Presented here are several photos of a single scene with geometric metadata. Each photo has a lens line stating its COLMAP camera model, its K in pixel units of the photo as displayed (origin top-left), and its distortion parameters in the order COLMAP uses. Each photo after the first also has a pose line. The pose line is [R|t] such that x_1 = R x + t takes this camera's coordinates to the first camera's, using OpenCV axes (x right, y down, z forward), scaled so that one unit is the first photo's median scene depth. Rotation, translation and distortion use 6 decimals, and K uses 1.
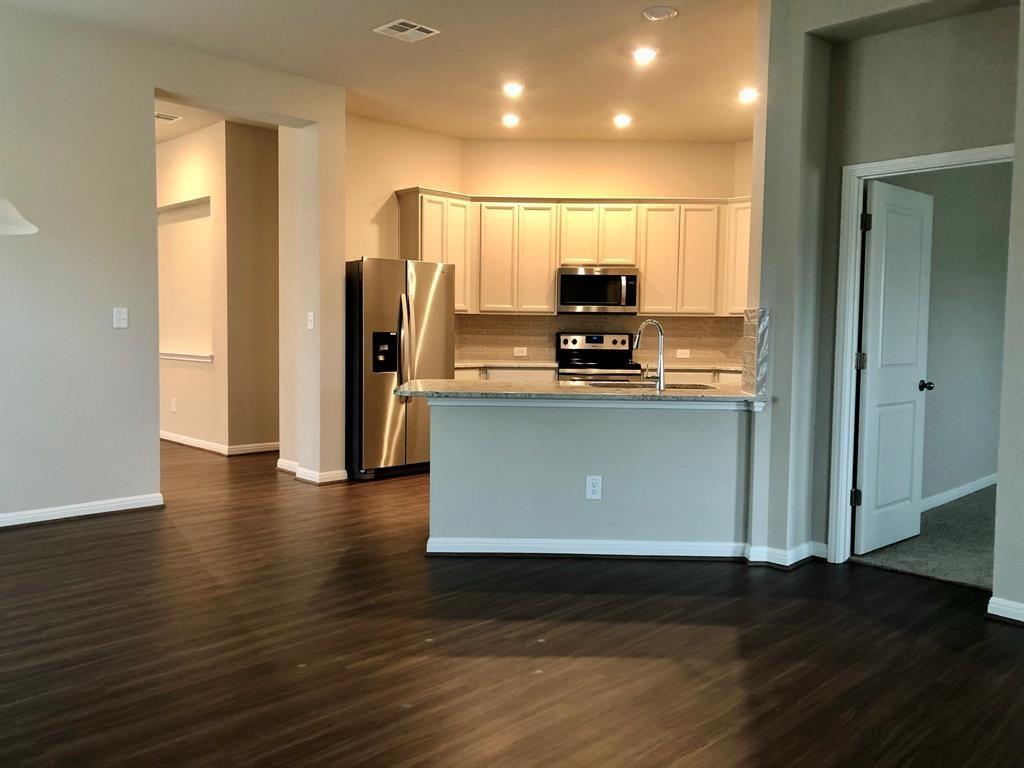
lens RADIAL K [[841.3, 0, 514.1], [0, 841.3, 383.5], [0, 0, 1]] dist [0.062832, -0.096921]
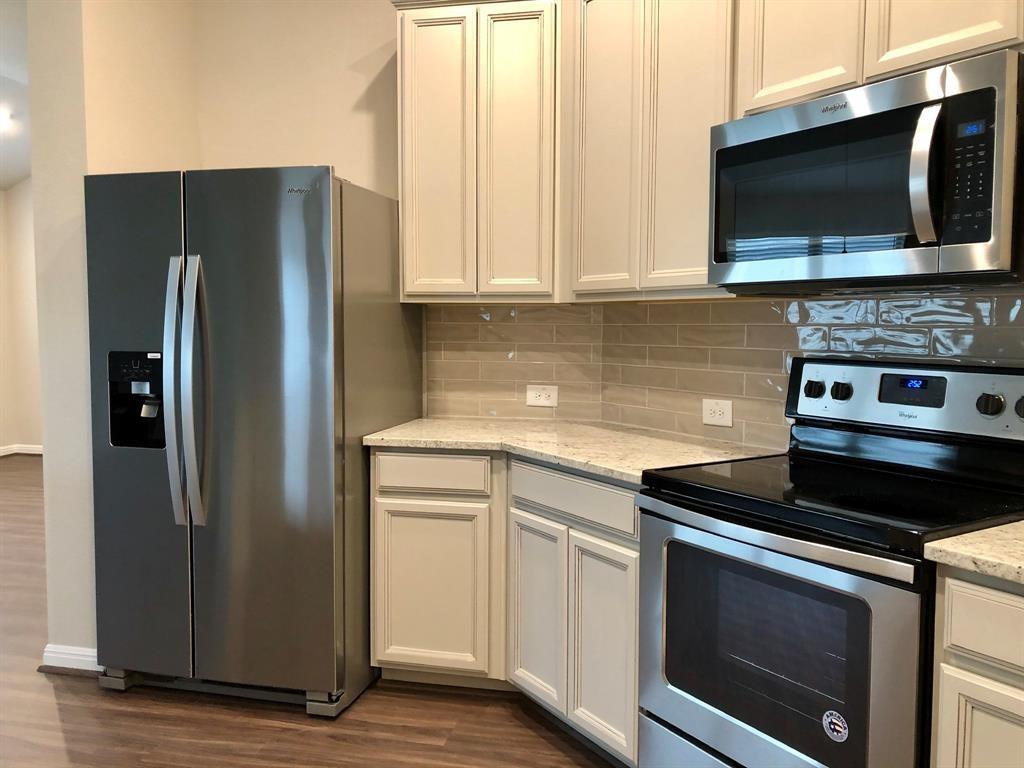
lens RADIAL K [[841.3, 0, 512.4], [0, 841.3, 377.9], [0, 0, 1]] dist [0.062832, -0.096921]
pose [[0.545822, 0.044523, -0.836717, 0.254012], [-0.054884, 0.998343, 0.017320, -0.055345], [0.836102, 0.036468, 0.547361, 0.787841]]
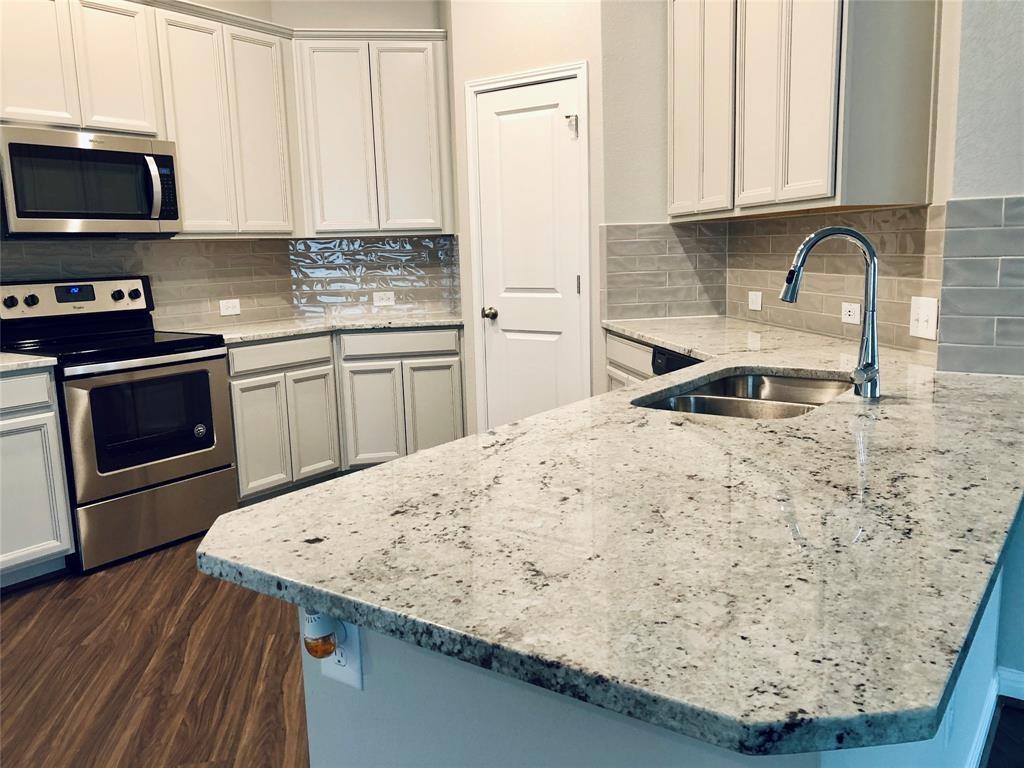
lens RADIAL K [[841.3, 0, 516.7], [0, 841.3, 378.8], [0, 0, 1]] dist [0.062832, -0.096921]
pose [[0.573605, -0.156404, 0.804061, -0.156989], [0.095354, 0.987678, 0.124096, -0.041930], [-0.813563, 0.005488, 0.581451, 0.545177]]
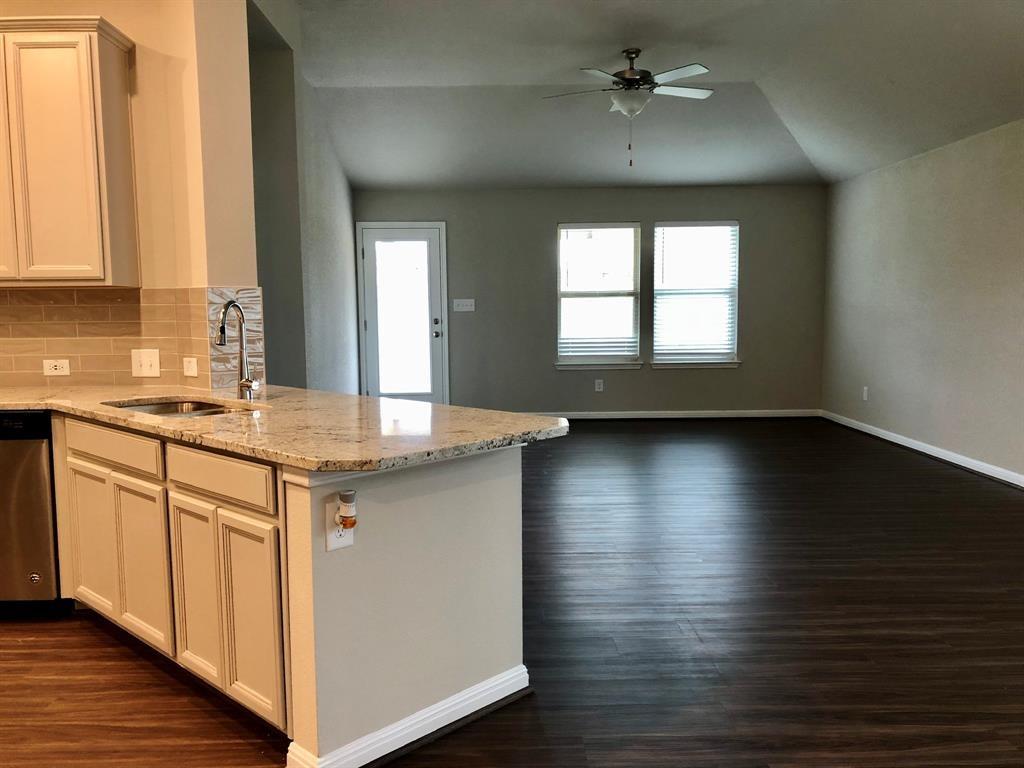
lens RADIAL K [[841.3, 0, 502.5], [0, 841.3, 394.0], [0, 0, 1]] dist [0.062832, -0.096921]
pose [[-0.723862, -0.076431, 0.685698, -0.283974], [0.052486, 0.984865, 0.165184, -0.062146], [-0.687945, 0.155560, -0.708895, 0.823912]]
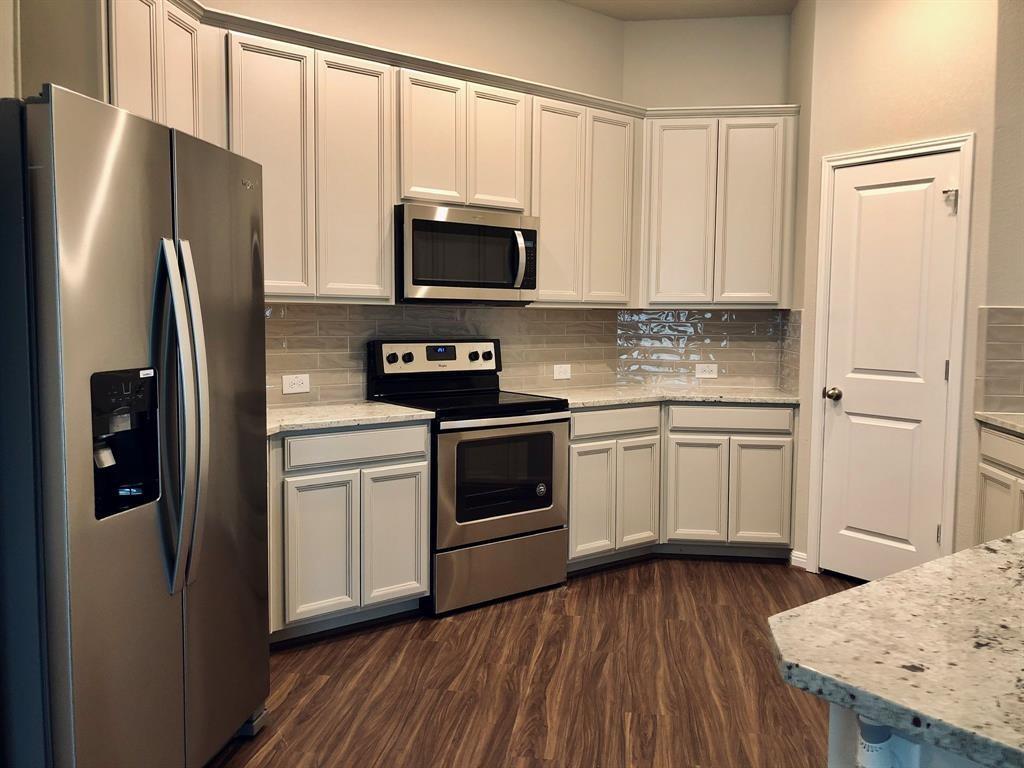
lens RADIAL K [[841.3, 0, 514.3], [0, 841.3, 373.9], [0, 0, 1]] dist [0.062832, -0.096921]
pose [[0.787805, -0.049124, 0.613963, -0.191977], [0.043641, 0.998761, 0.023913, -0.051415], [-0.614377, 0.007955, 0.788973, 0.589421]]
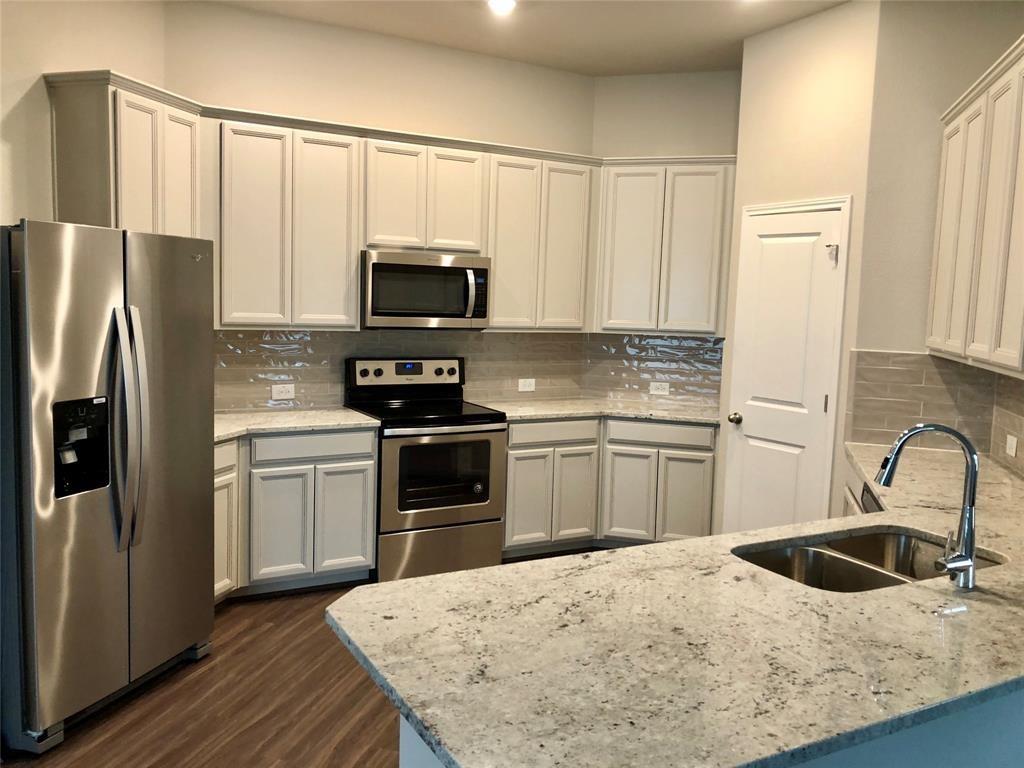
lens RADIAL K [[841.3, 0, 501.6], [0, 841.3, 374.4], [0, 0, 1]] dist [0.062832, -0.096921]
pose [[0.873876, -0.031383, 0.485135, -0.149121], [0.013664, 0.999106, 0.040018, -0.074240], [-0.485957, -0.028342, 0.873523, 0.445795]]
